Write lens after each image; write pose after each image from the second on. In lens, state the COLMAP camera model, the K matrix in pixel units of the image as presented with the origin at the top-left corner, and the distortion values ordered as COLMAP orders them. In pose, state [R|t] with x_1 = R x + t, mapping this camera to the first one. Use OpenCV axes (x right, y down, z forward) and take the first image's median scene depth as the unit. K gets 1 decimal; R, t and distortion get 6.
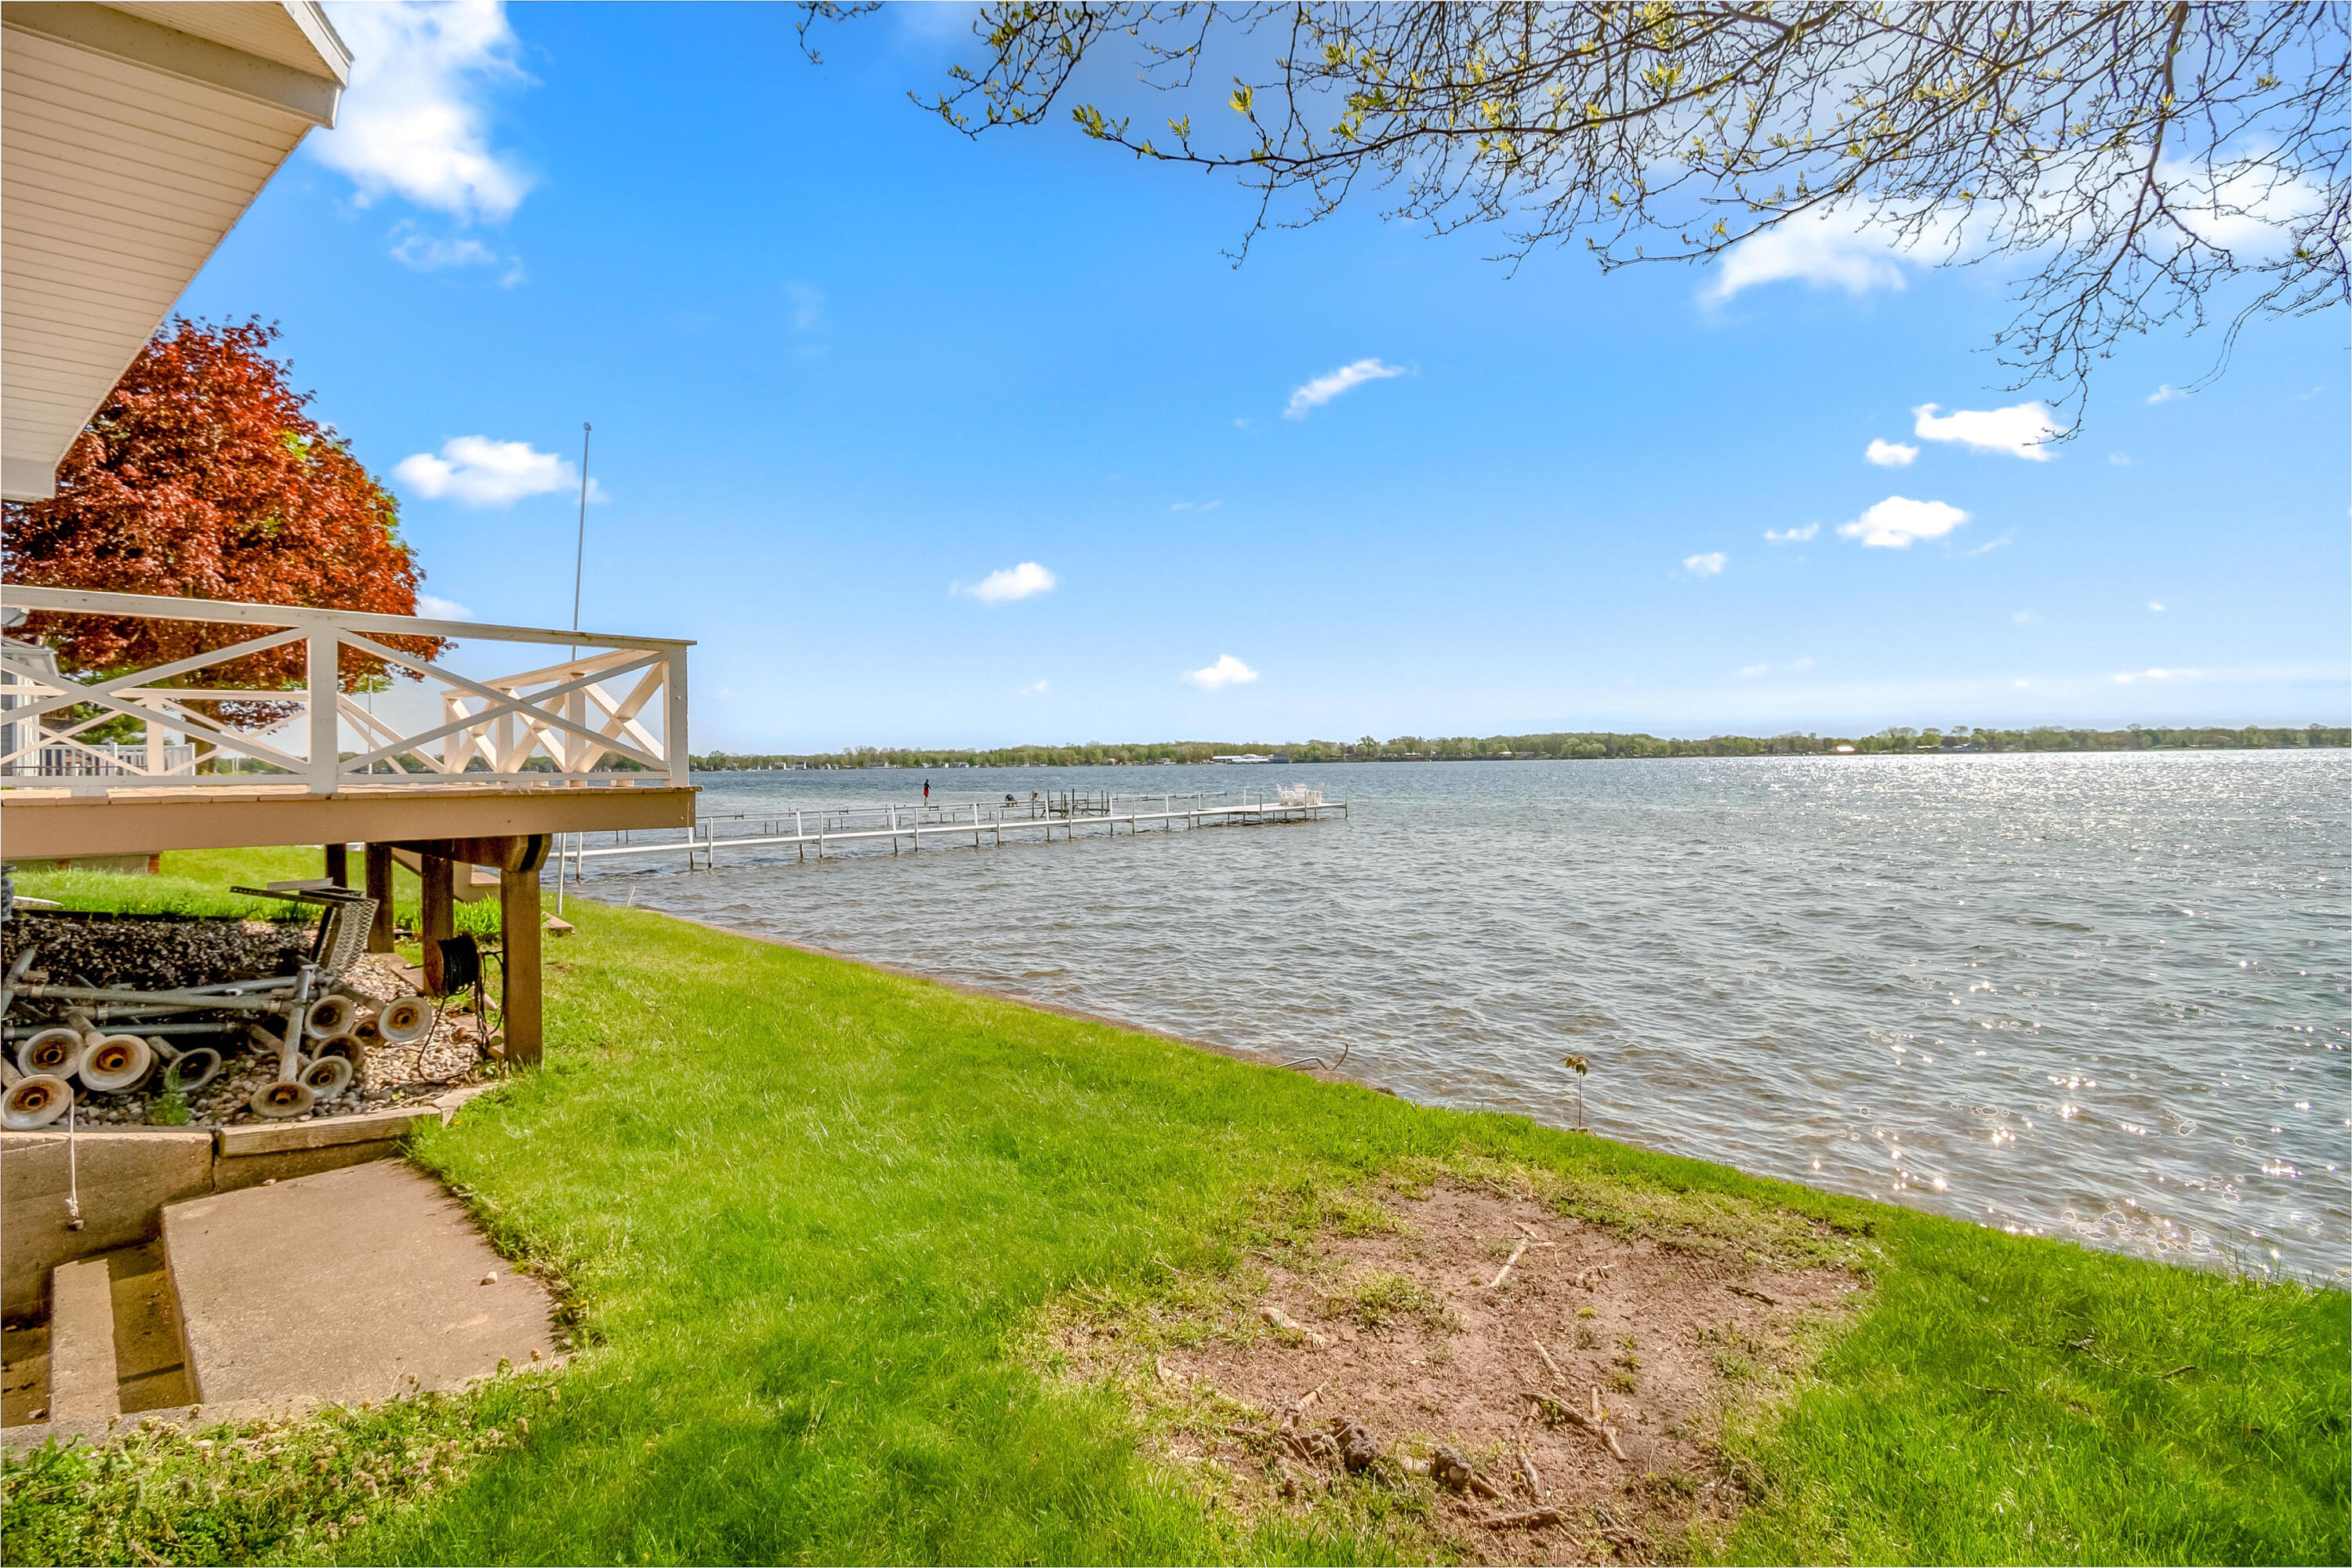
lens RADIAL K [[1028.5, 0, 1180.4], [0, 1028.5, 772.3], [0, 0, 1]] dist [0.022509, -0.028763]
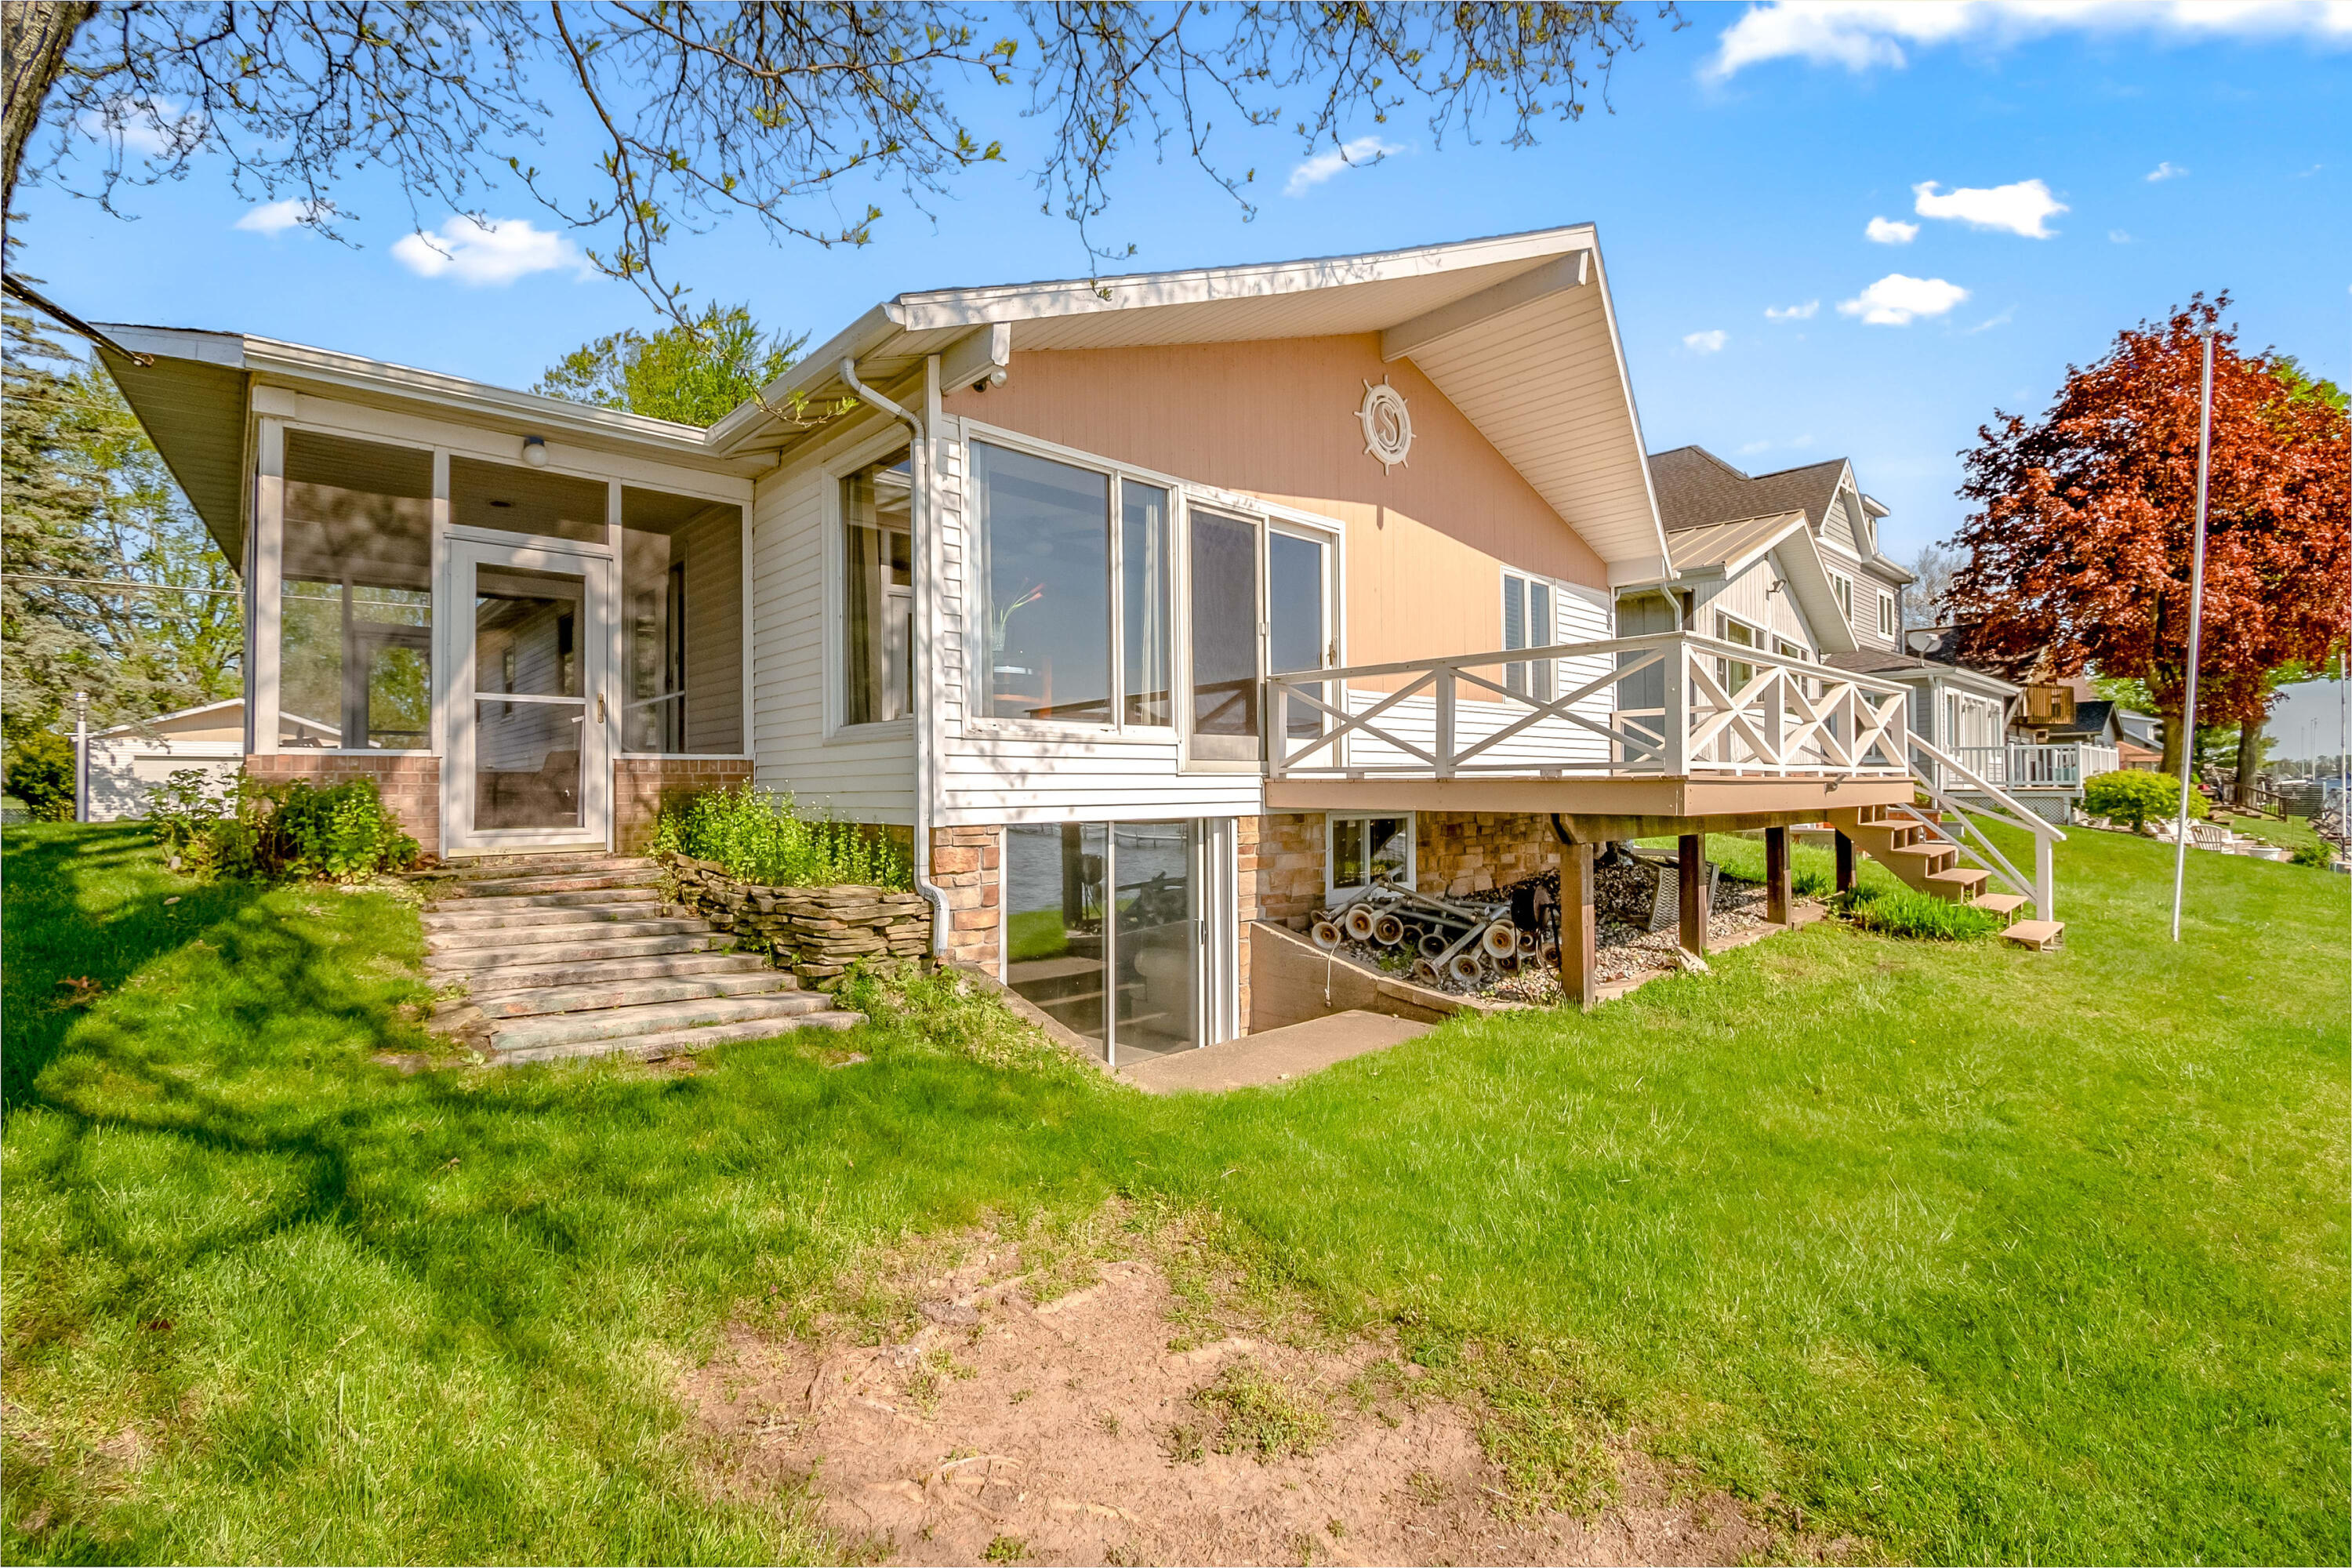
lens RADIAL K [[1028.5, 0, 1180.4], [0, 1028.5, 772.3], [0, 0, 1]] dist [0.022509, -0.028763]
pose [[-0.081236, -0.002383, -0.996692, 0.555294], [0.003035, 0.999992, -0.002639, 0.010499], [0.996690, -0.003240, -0.081228, 0.562584]]
